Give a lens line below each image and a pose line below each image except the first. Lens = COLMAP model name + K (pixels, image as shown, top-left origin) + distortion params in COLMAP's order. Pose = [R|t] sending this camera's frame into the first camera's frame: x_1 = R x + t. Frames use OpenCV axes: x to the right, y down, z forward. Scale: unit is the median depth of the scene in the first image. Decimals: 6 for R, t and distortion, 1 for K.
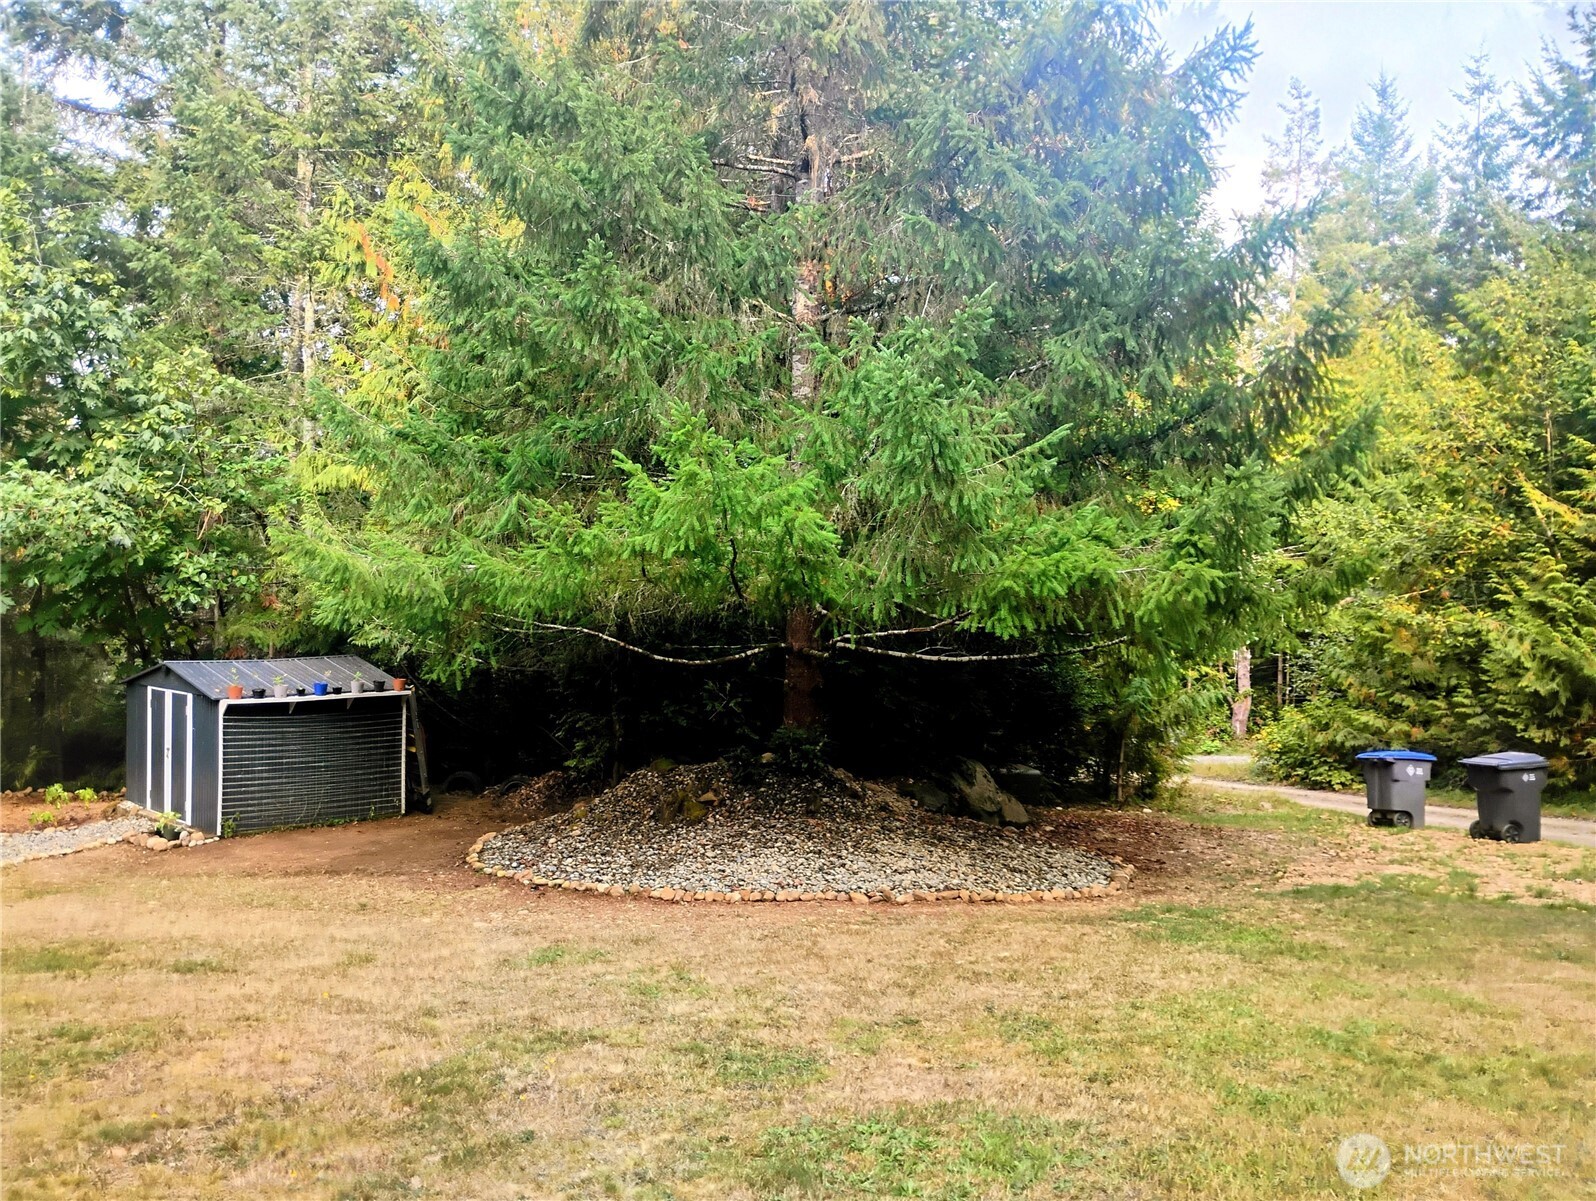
lens RADIAL K [[1331.2, 0, 798.0], [0, 1331.2, 600.5], [0, 0, 1]] dist [0.059427, -0.067930]
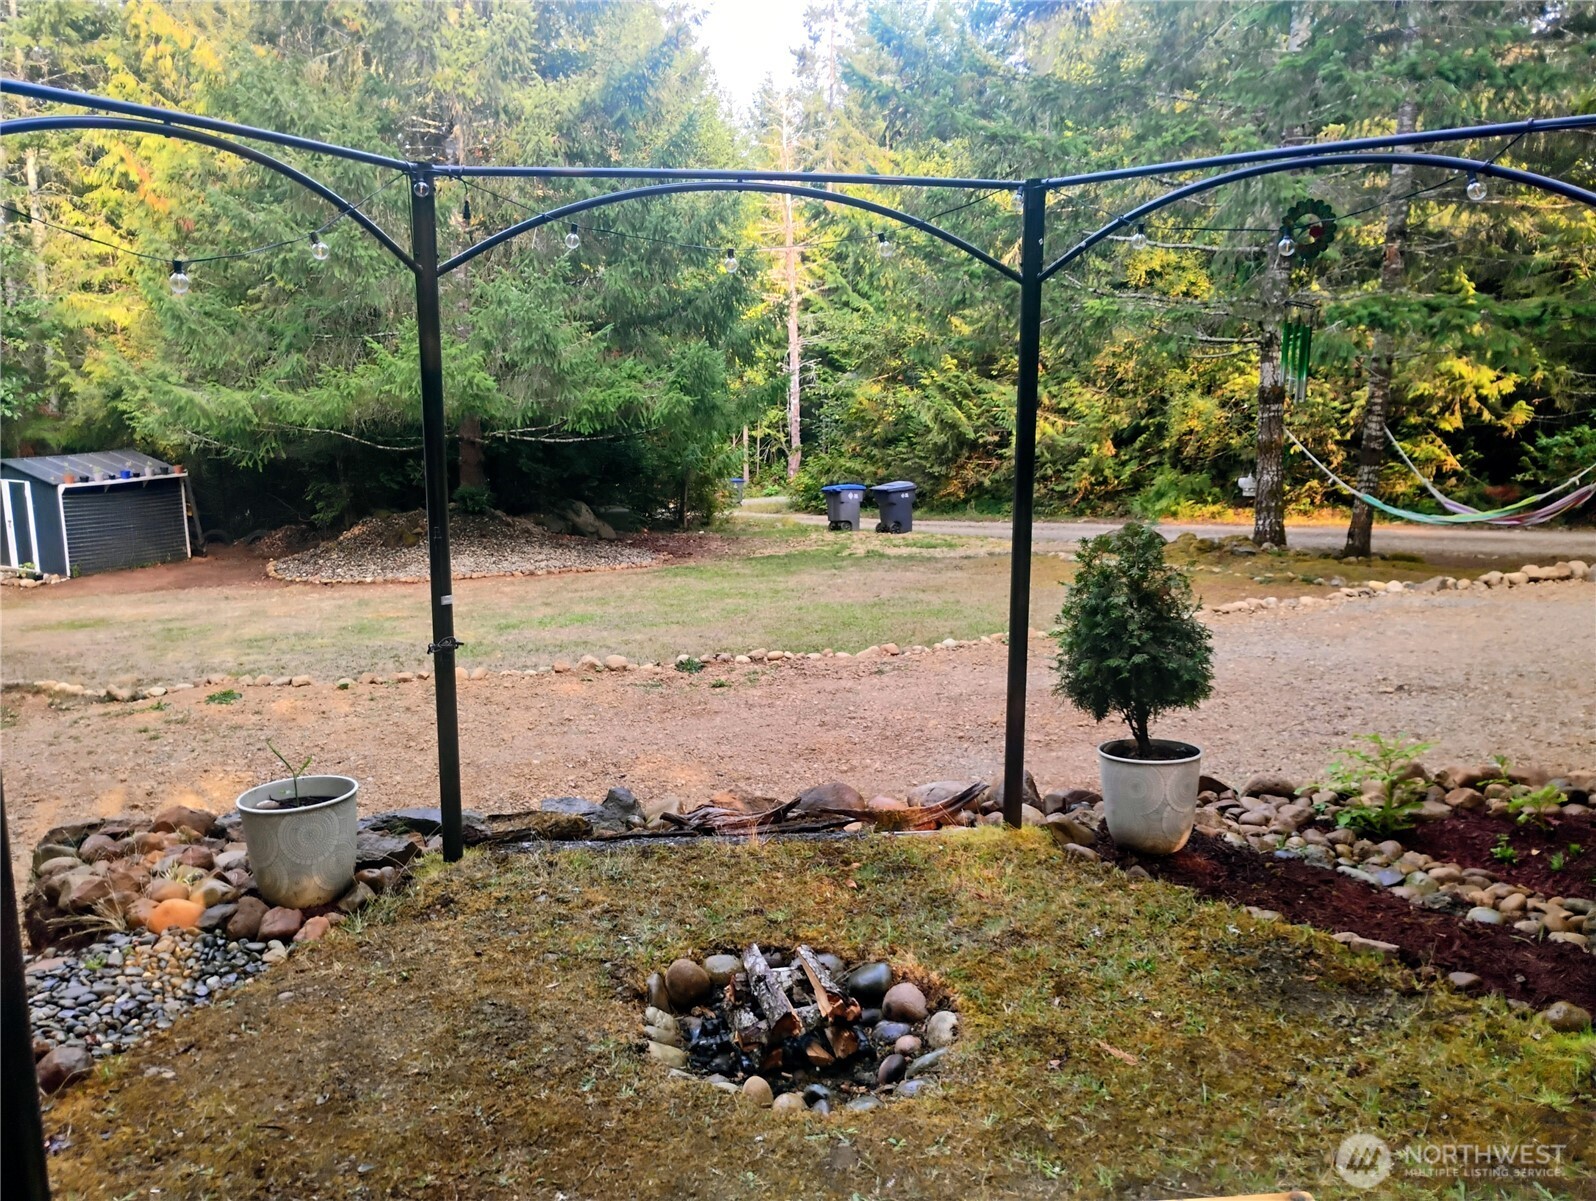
lens RADIAL K [[1331.2, 0, 798.0], [0, 1331.2, 600.5], [0, 0, 1]] dist [0.059427, -0.067930]
pose [[0.961074, -0.070307, 0.267195, -0.059117], [0.021404, 0.983121, 0.181701, -0.054484], [-0.275460, -0.168909, 0.946357, -0.666616]]
